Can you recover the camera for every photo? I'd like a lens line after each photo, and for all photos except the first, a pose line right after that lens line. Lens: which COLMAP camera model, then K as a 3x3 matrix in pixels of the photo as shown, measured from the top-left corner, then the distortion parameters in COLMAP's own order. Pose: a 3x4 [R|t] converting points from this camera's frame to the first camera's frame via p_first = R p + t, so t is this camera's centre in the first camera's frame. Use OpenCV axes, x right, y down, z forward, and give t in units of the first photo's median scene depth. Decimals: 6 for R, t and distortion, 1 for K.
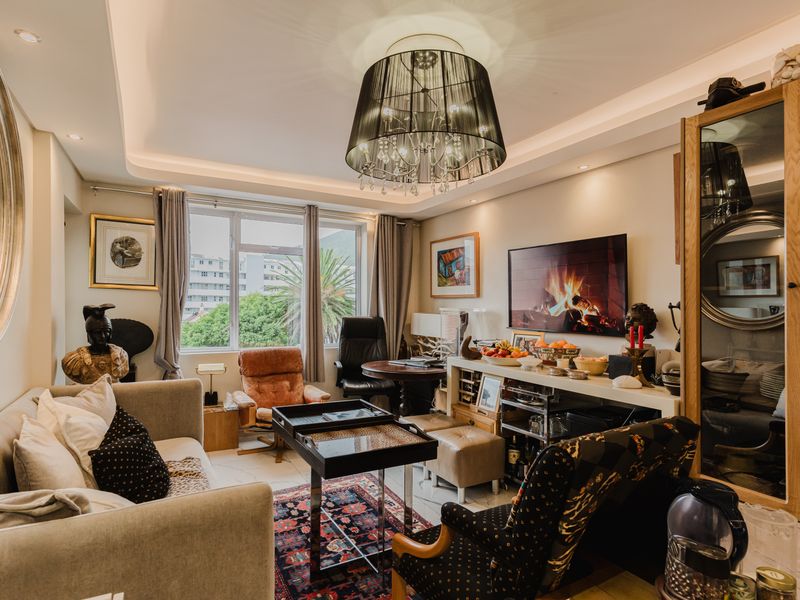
lens RADIAL K [[441.0, 0, 397.1], [0, 441.0, 286.6], [0, 0, 1]] dist [-0.000819, 0.000123]
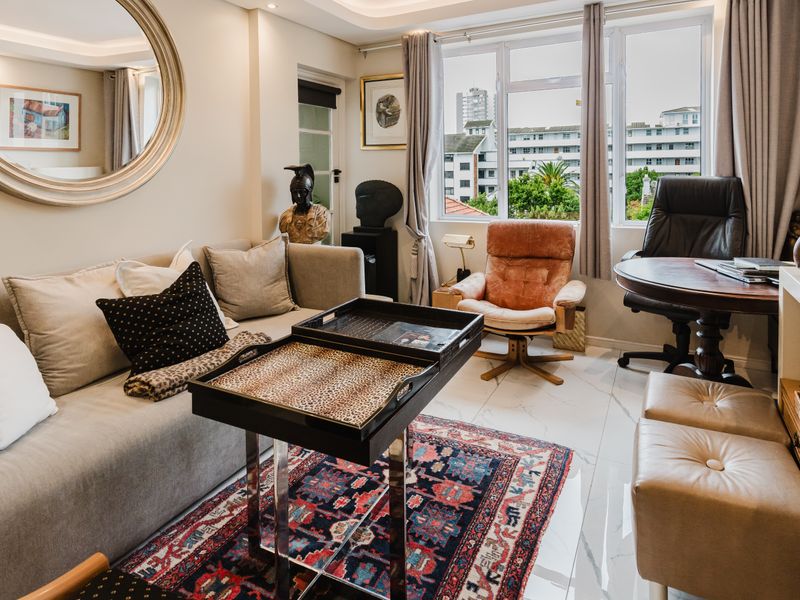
lens RADIAL K [[500.1, 0, 404.0], [0, 500.1, 176.1], [0, 0, 1]] dist [-0.003006, -0.001159]
pose [[0.553699, -0.011004, -0.832644, 0.305467], [0.053820, 0.998295, 0.022597, 0.040158], [0.830976, -0.057324, 0.553347, 0.417238]]
